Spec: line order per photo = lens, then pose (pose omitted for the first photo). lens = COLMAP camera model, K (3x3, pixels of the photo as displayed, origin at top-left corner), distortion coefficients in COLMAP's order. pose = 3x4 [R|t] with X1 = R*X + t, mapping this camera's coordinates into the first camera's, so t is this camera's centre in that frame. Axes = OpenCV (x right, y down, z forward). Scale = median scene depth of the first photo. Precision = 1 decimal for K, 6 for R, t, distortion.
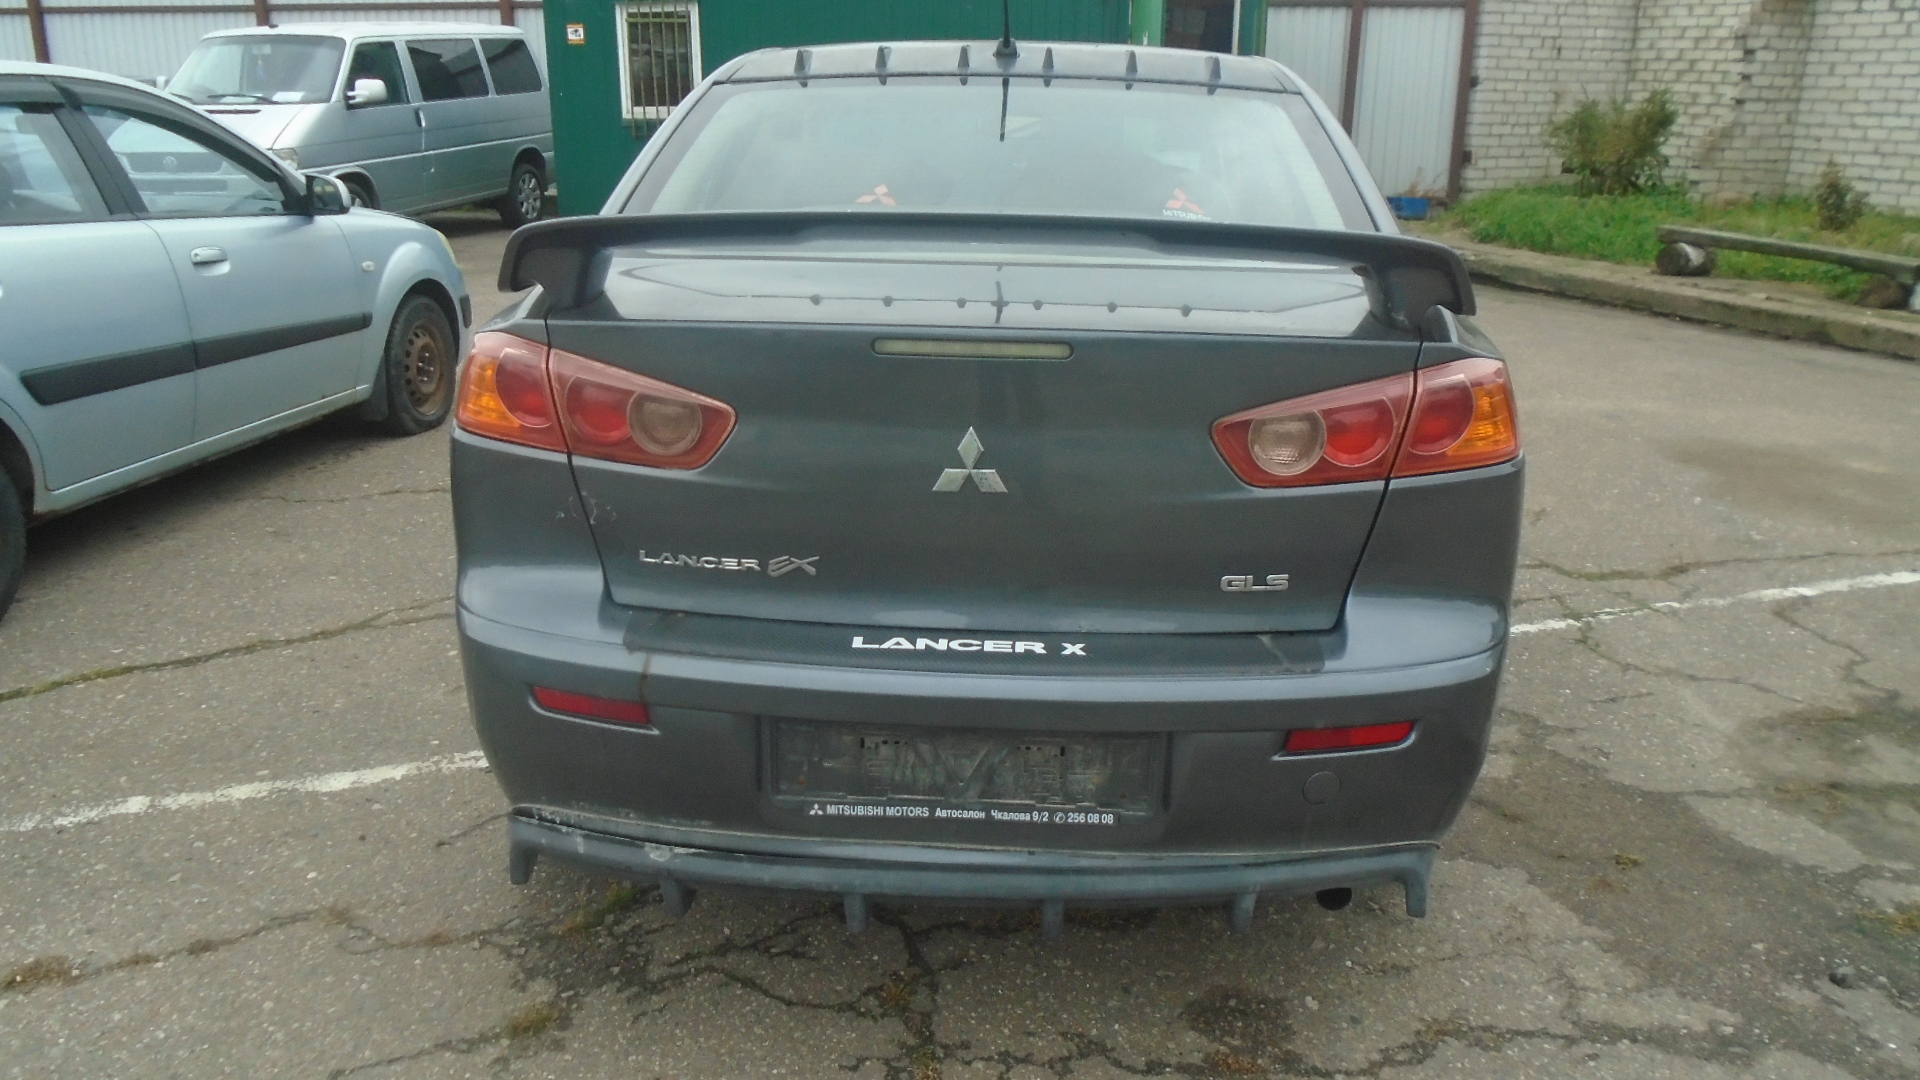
lens RADIAL K [[1493.2, 0, 960.0], [0, 1493.2, 540.0], [0, 0, 1]] dist [-0.010792, -0.004030]
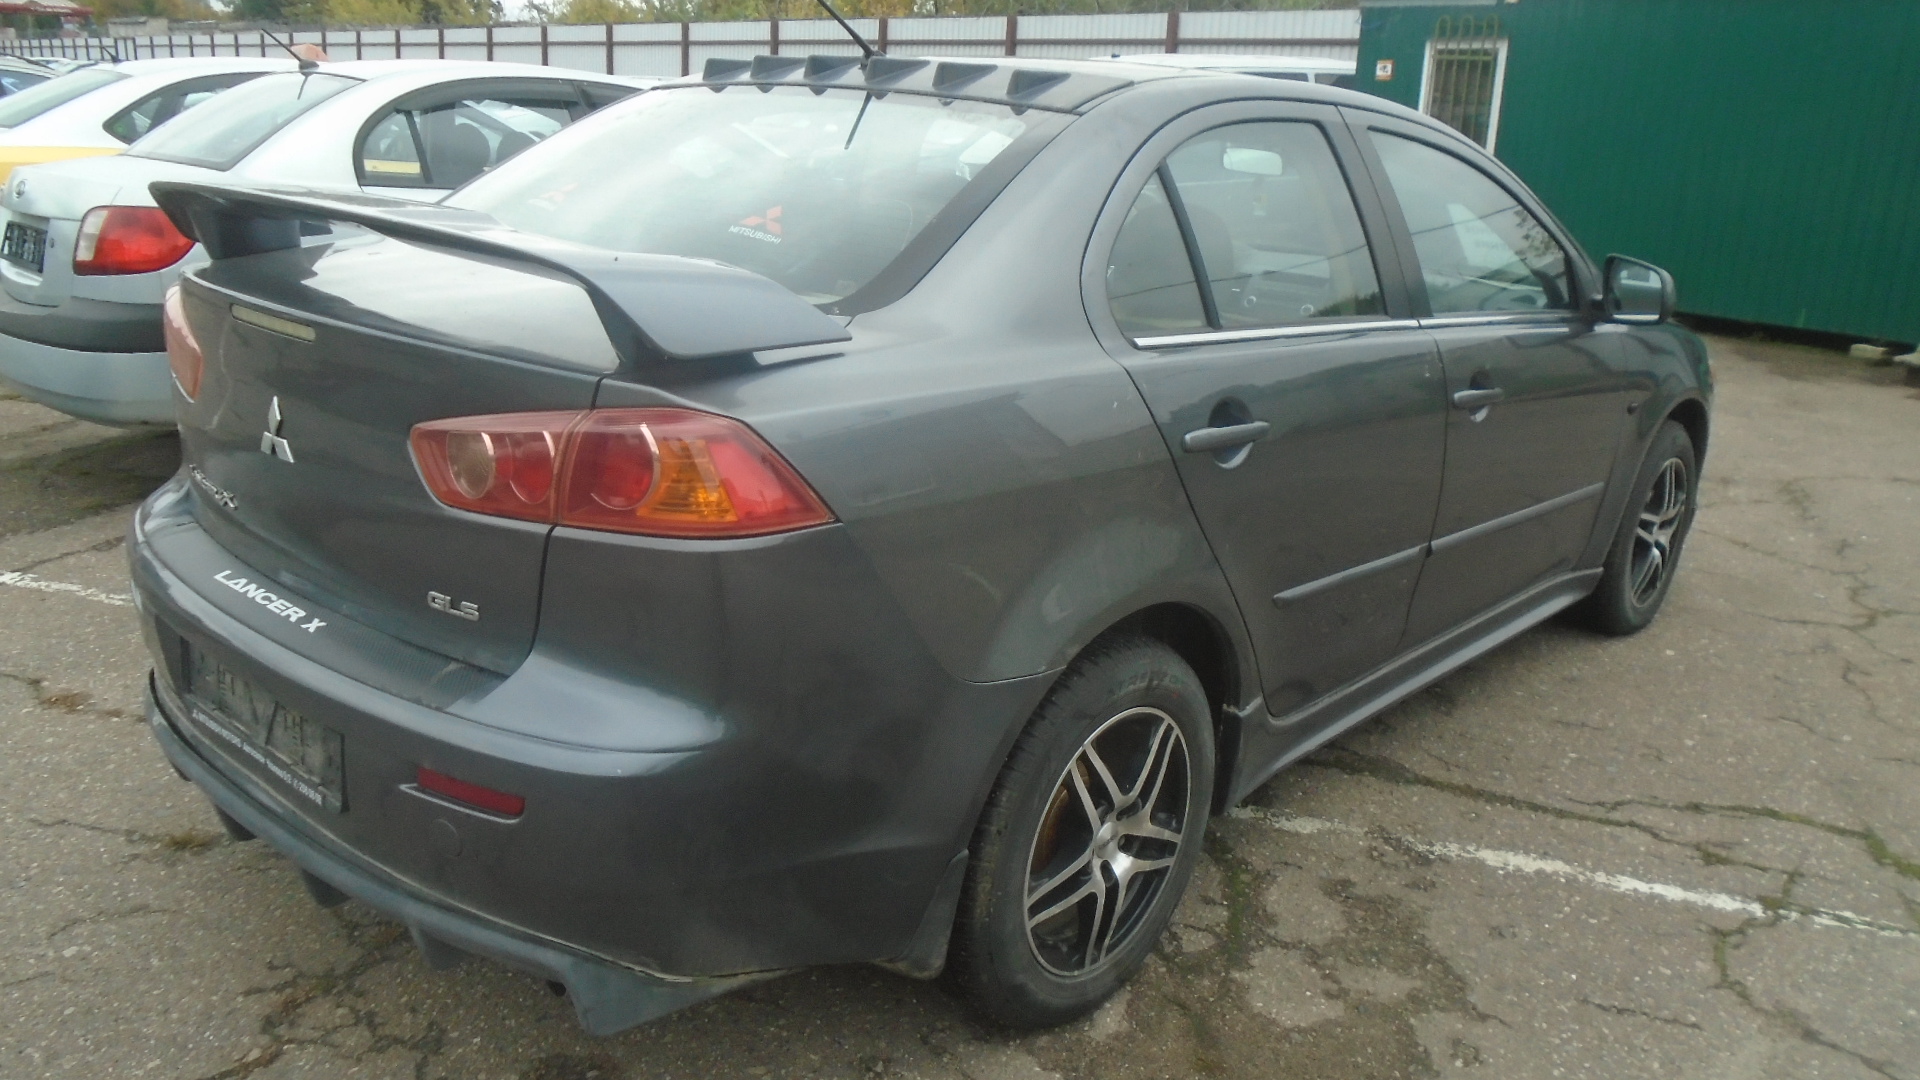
lens RADIAL K [[1493.2, 0, 960.0], [0, 1493.2, 540.0], [0, 0, 1]] dist [-0.010792, -0.004030]
pose [[0.779161, 0.202747, -0.593128, 0.957550], [-0.218545, 0.974737, 0.046101, -0.119923], [0.587491, 0.093705, 0.803787, 0.411694]]
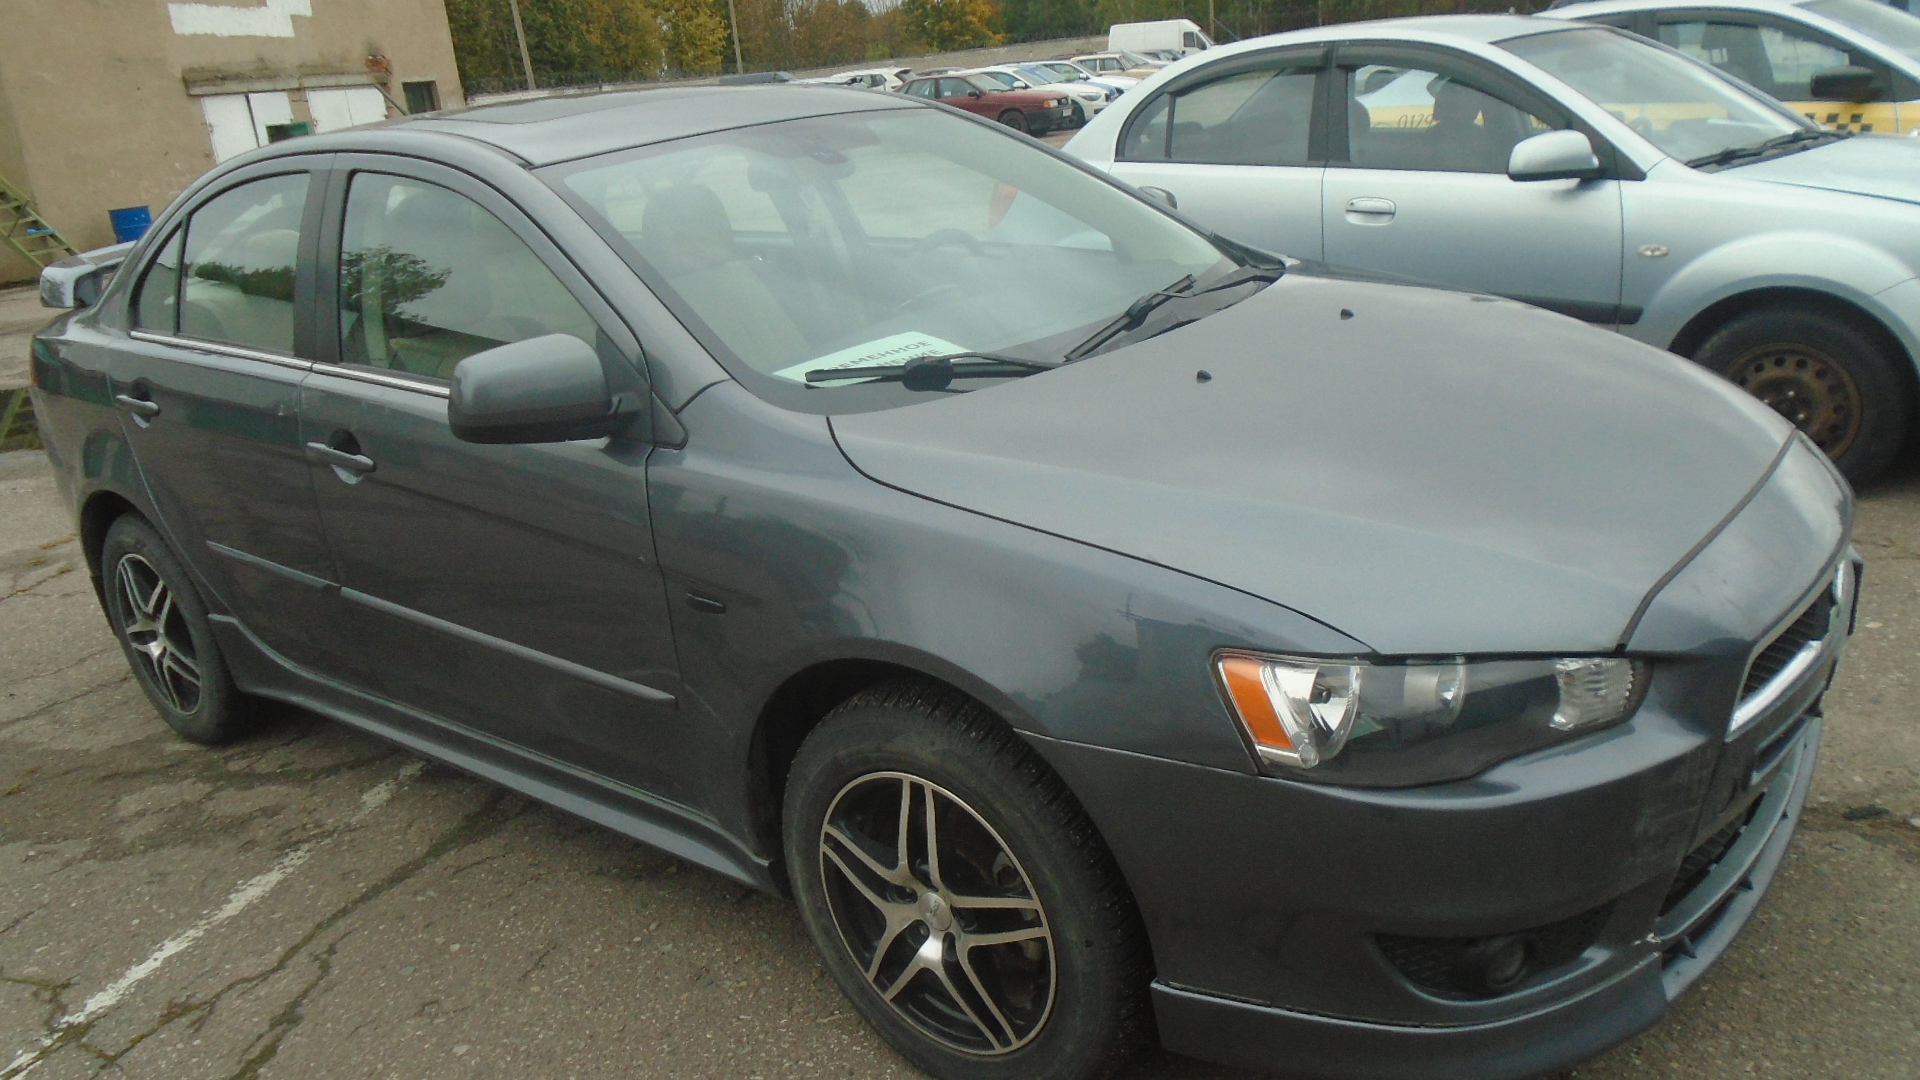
lens RADIAL K [[1498.9, 0, 958.9], [0, 1498.9, 537.0], [0, 0, 1]] dist [-0.013648, 0.004293]
pose [[-0.594201, 0.292937, -0.749075, 1.172227], [-0.145143, 0.876976, 0.458090, -0.935553], [0.791112, 0.380921, -0.478582, 2.962008]]
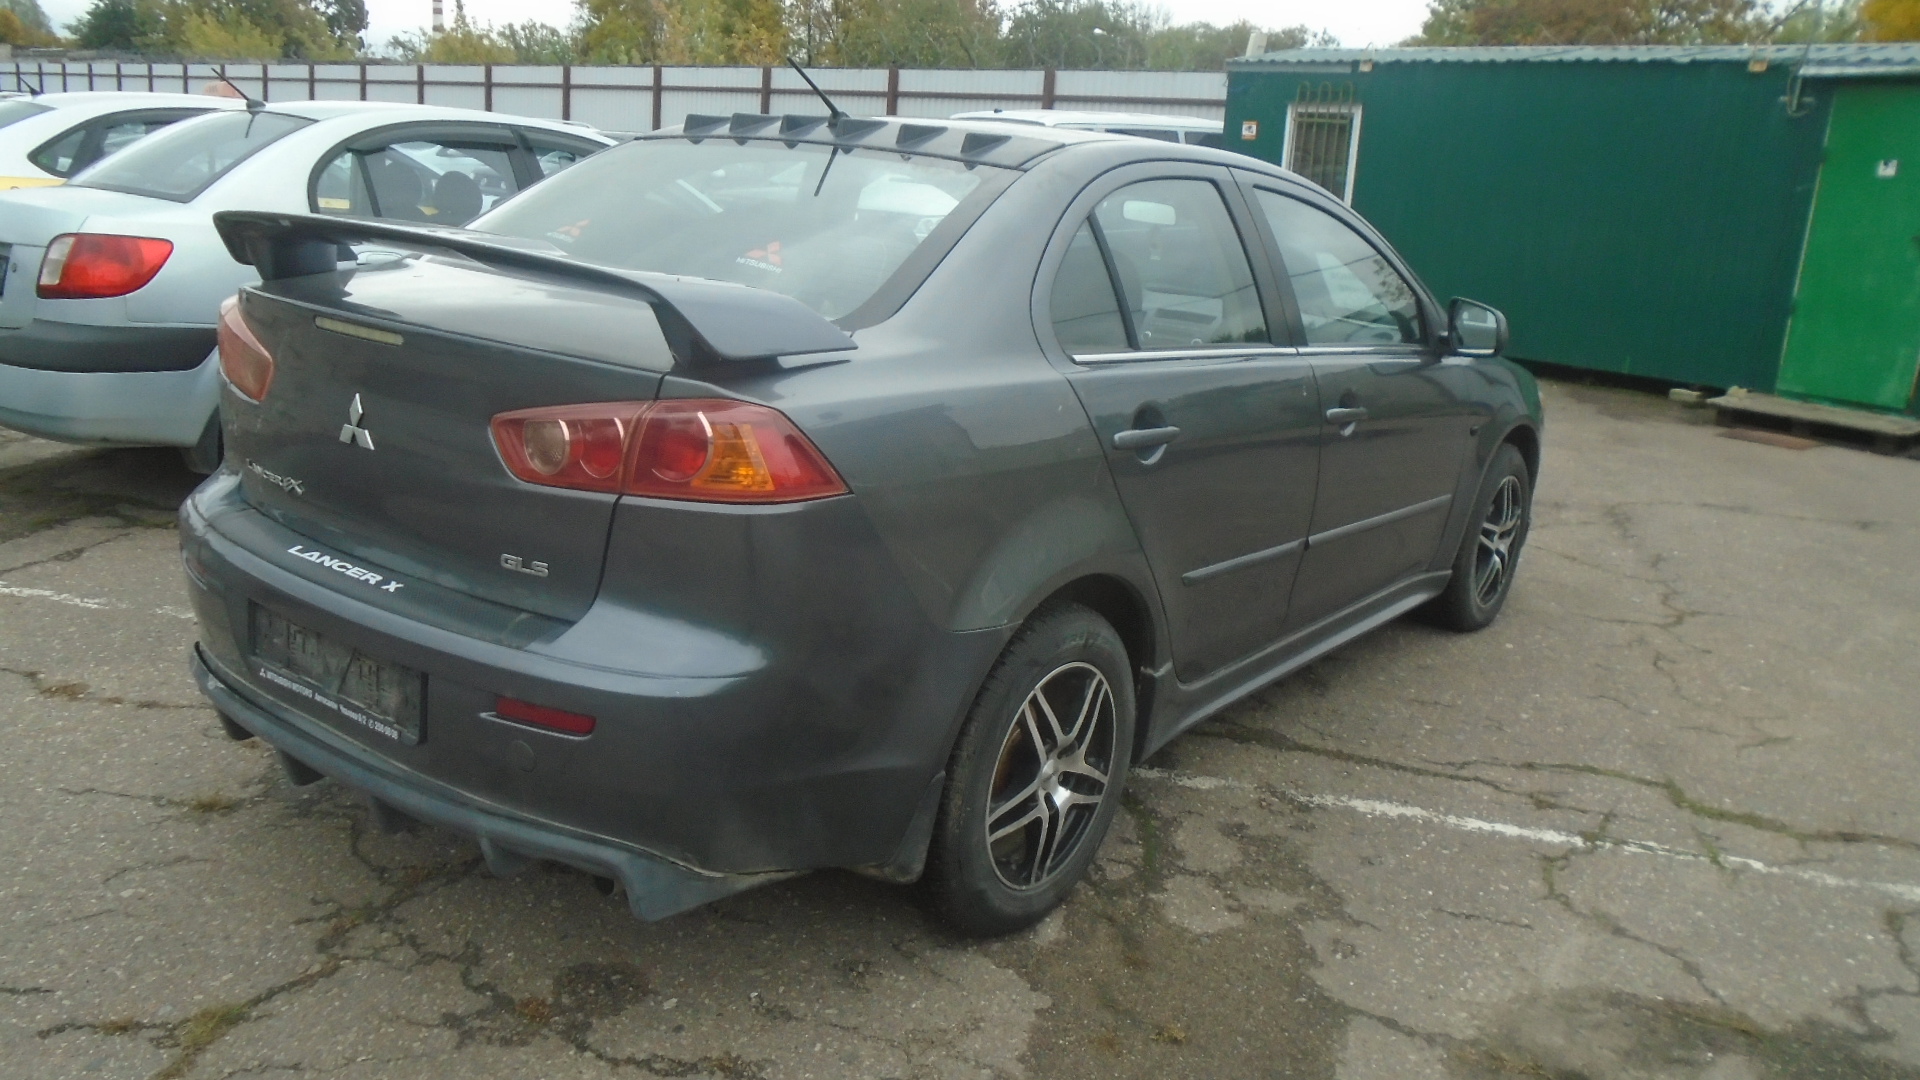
lens RADIAL K [[1497.8, 0, 956.8], [0, 1497.8, 541.9], [0, 0, 1]] dist [-0.018261, 0.008031]
pose [[0.827657, 0.185639, -0.529643, 1.026436], [-0.219817, 0.975540, -0.001576, -0.056576], [0.516395, 0.117729, 0.848219, 0.196357]]
